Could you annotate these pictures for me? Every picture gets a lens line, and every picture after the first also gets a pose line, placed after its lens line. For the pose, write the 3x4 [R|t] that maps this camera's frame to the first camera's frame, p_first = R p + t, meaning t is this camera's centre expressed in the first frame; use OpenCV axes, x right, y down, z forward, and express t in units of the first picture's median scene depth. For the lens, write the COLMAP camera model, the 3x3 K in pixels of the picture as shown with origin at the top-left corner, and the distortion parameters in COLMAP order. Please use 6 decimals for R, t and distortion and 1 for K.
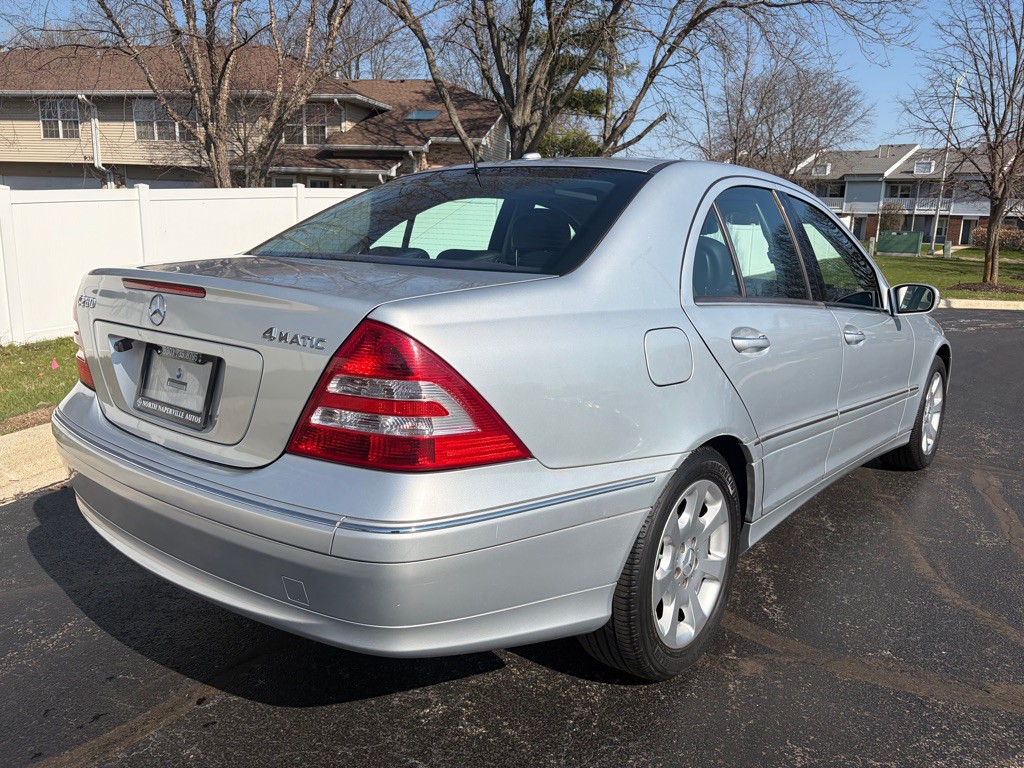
lens RADIAL K [[765.5, 0, 536.6], [0, 765.5, 383.9], [0, 0, 1]] dist [0.049496, -0.052867]
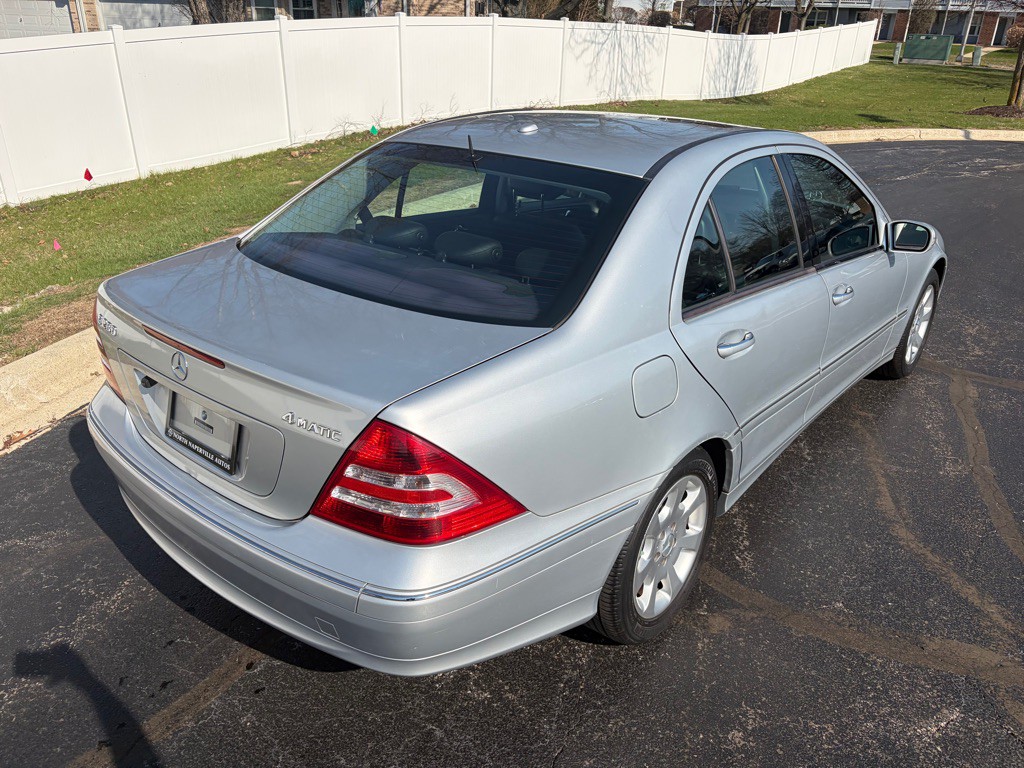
lens RADIAL K [[765.5, 0, 530.9], [0, 765.5, 375.2], [0, 0, 1]] dist [0.049496, -0.052867]
pose [[0.999967, 0.000671, -0.008073, 0.005506], [0.001253, 0.971756, 0.235984, -0.269640], [0.008003, -0.235986, 0.971723, -0.036177]]
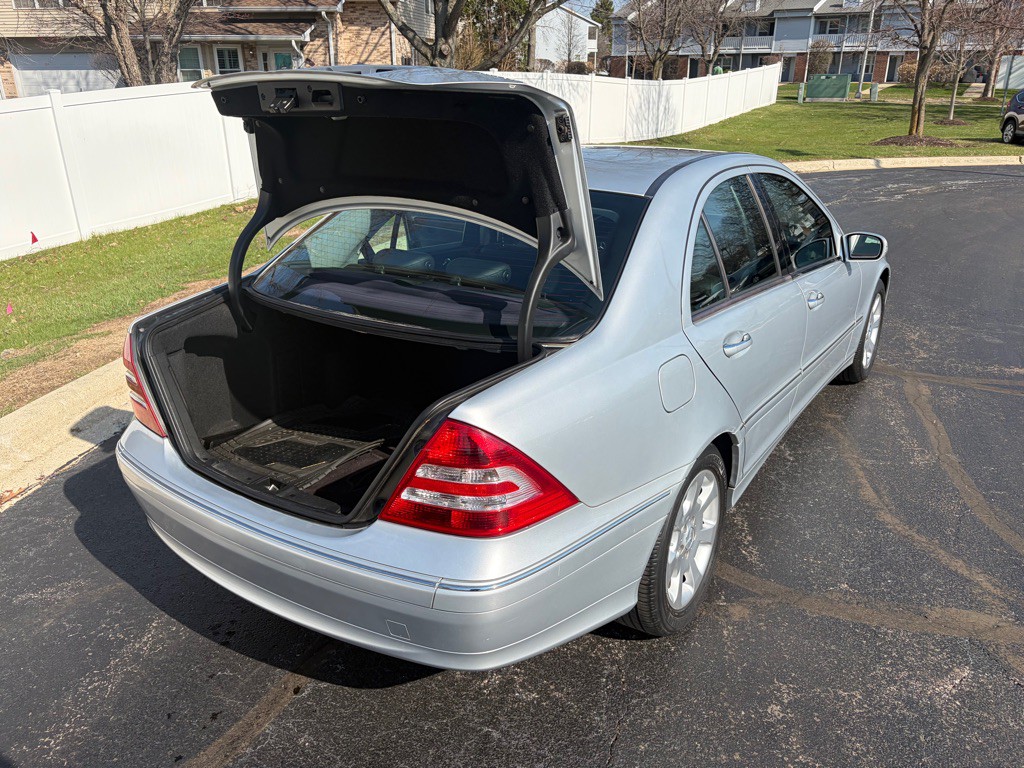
lens RADIAL K [[765.5, 0, 526.7], [0, 765.5, 377.6], [0, 0, 1]] dist [0.049496, -0.052867]
pose [[0.995412, -0.064731, 0.070463, -0.118231], [0.050865, 0.981737, 0.183315, -0.238263], [-0.081042, -0.178890, 0.980526, -0.101176]]
